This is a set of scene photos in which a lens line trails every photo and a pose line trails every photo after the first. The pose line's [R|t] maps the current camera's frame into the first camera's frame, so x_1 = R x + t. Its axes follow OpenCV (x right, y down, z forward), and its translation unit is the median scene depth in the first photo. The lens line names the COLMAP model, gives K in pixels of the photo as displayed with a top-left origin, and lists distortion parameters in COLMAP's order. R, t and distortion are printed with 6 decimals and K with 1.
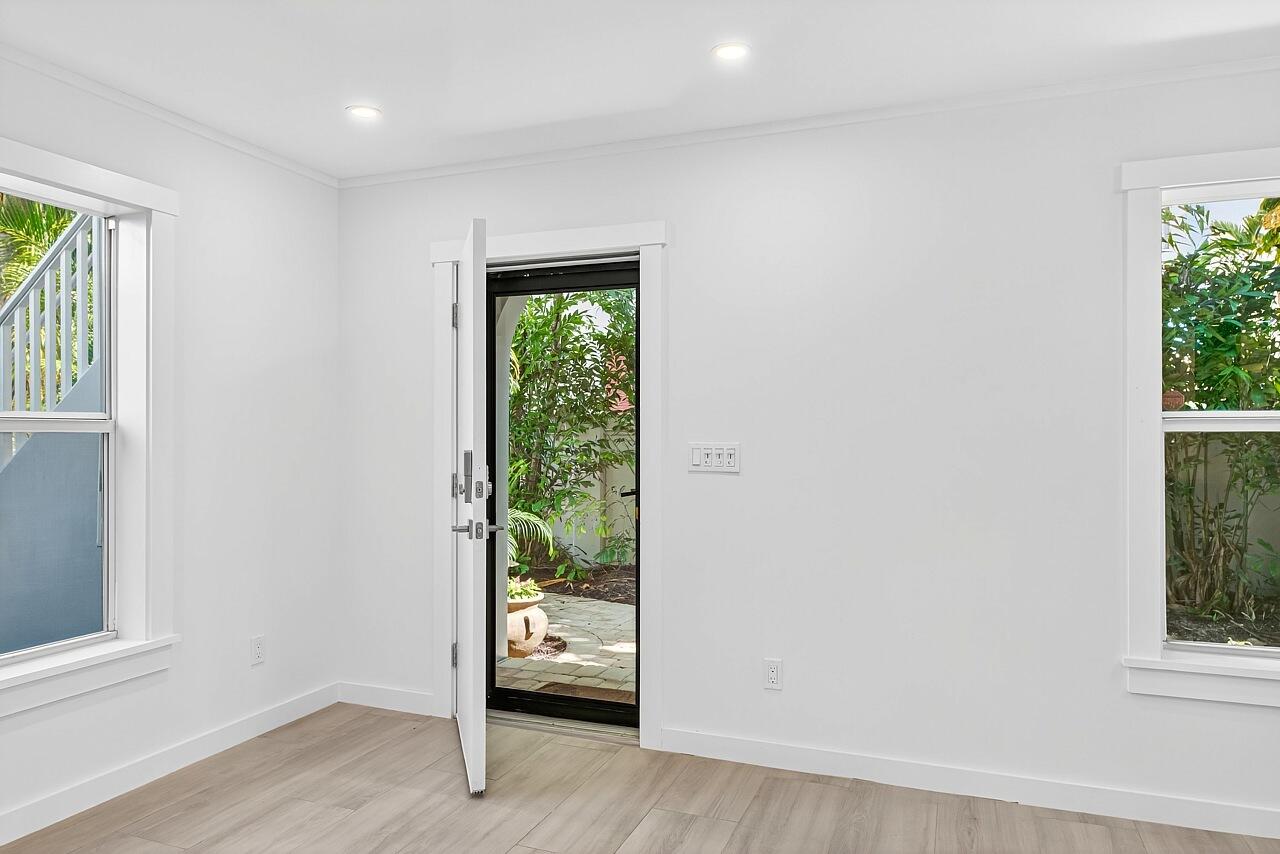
lens RADIAL K [[869.6, 0, 632.3], [0, 869.6, 424.7], [0, 0, 1]] dist [-0.002138, -0.001180]
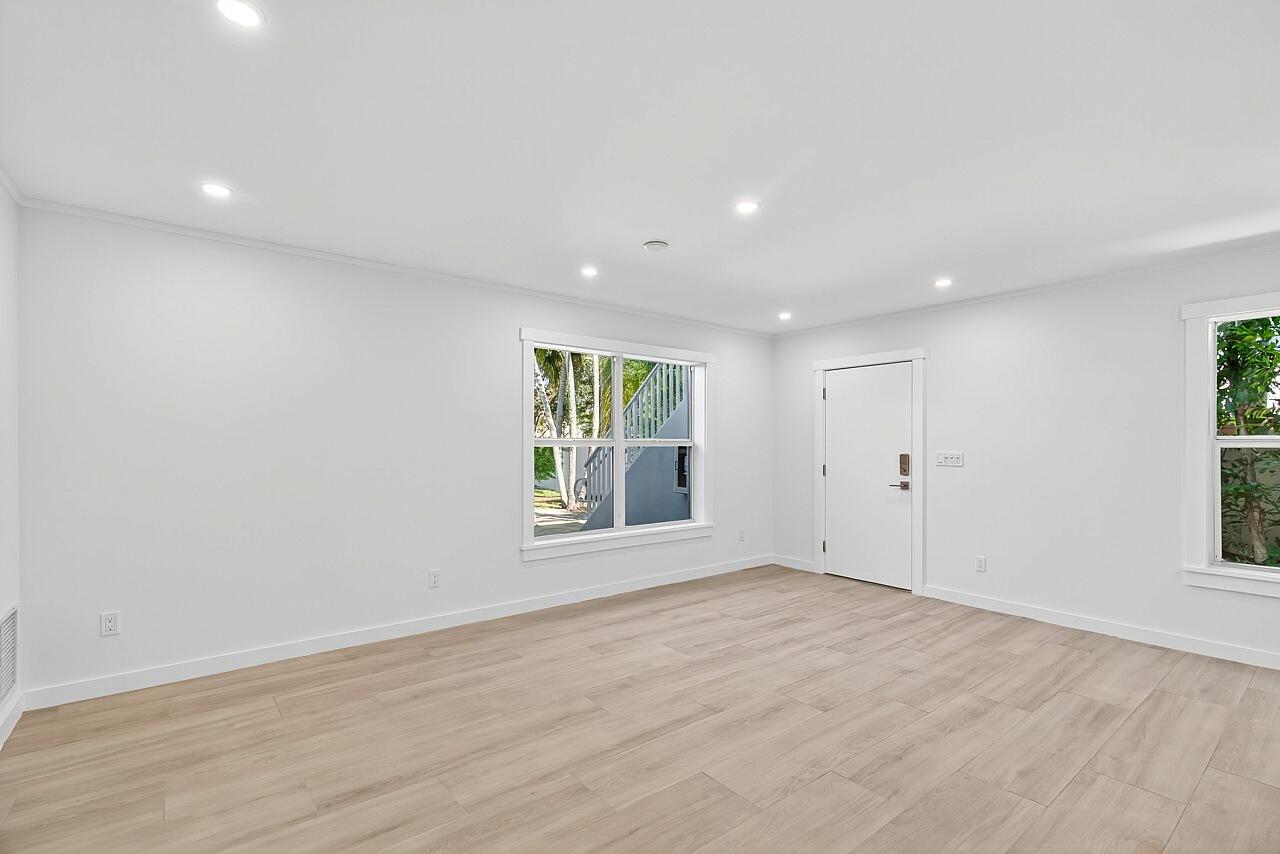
lens RADIAL K [[583.3, 0, 640.5], [0, 583.3, 438.4], [0, 0, 1]] dist [0.001531, 0.000631]
pose [[0.862582, -0.003544, -0.505904, 0.182728], [0.000282, 0.999979, -0.006523, -0.002769], [0.505917, 0.005484, 0.862565, -0.667361]]
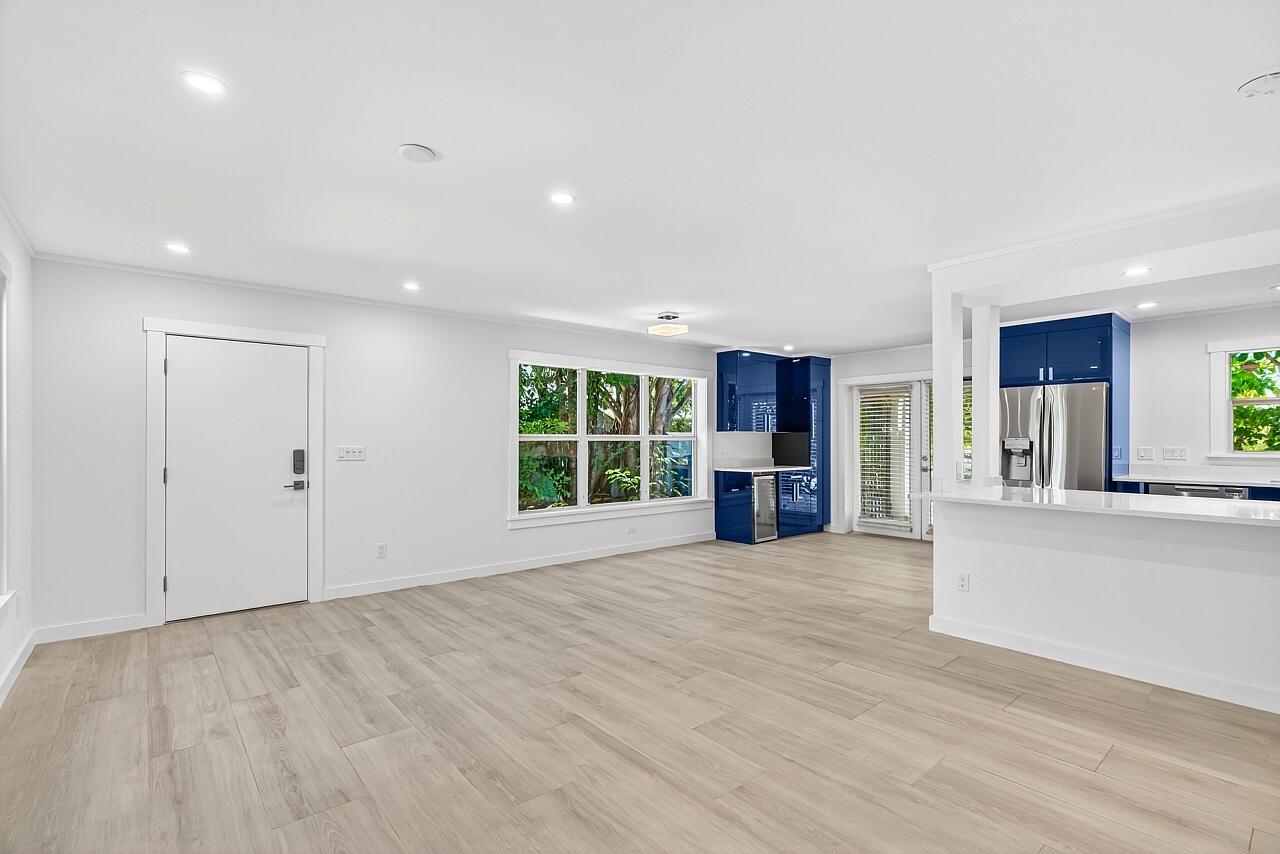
lens RADIAL K [[583.3, 0, 640.5], [0, 583.3, 438.4], [0, 0, 1]] dist [0.001531, 0.000631]
pose [[0.481015, 0.002317, 0.876709, -0.898060], [-0.004095, 0.999992, -0.000396, -0.000787], [-0.876703, -0.003399, 0.481020, -0.321750]]
